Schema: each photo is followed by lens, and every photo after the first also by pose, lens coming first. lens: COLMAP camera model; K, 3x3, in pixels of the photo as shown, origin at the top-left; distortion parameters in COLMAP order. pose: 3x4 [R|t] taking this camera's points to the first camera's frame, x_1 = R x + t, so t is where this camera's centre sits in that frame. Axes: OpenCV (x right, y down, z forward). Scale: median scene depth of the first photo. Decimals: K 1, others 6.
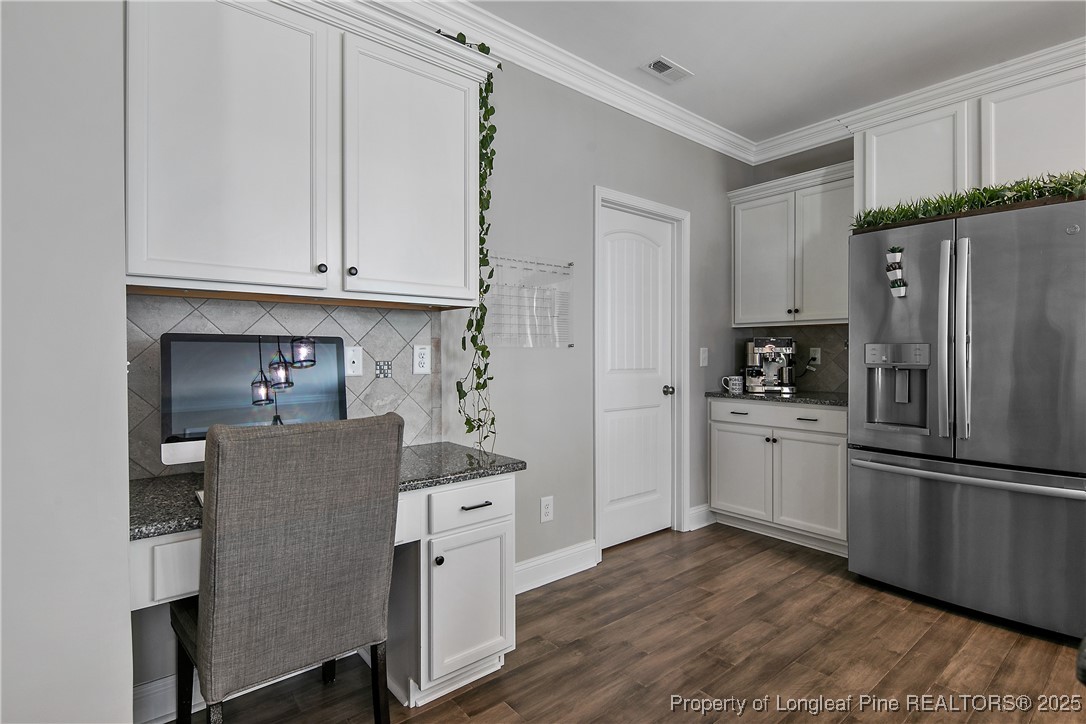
lens RADIAL K [[529.4, 0, 541.0], [0, 529.4, 344.7], [0, 0, 1]] dist [0.001735, 0.000382]
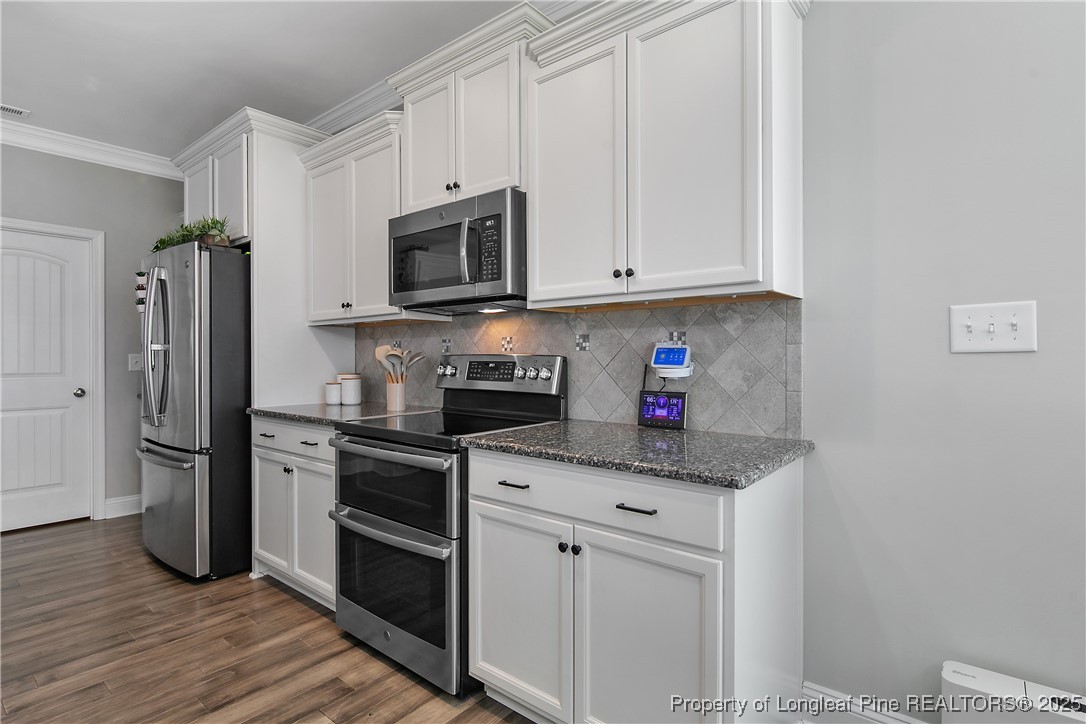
lens RADIAL K [[548.6, 0, 539.3], [0, 548.6, 339.4], [0, 0, 1]] dist [0.001220, -0.000094]
pose [[0.977376, 0.000786, 0.211508, 0.967798], [0.002631, 0.999871, -0.015874, -0.003207], [-0.211493, 0.016072, 0.977247, -0.328325]]
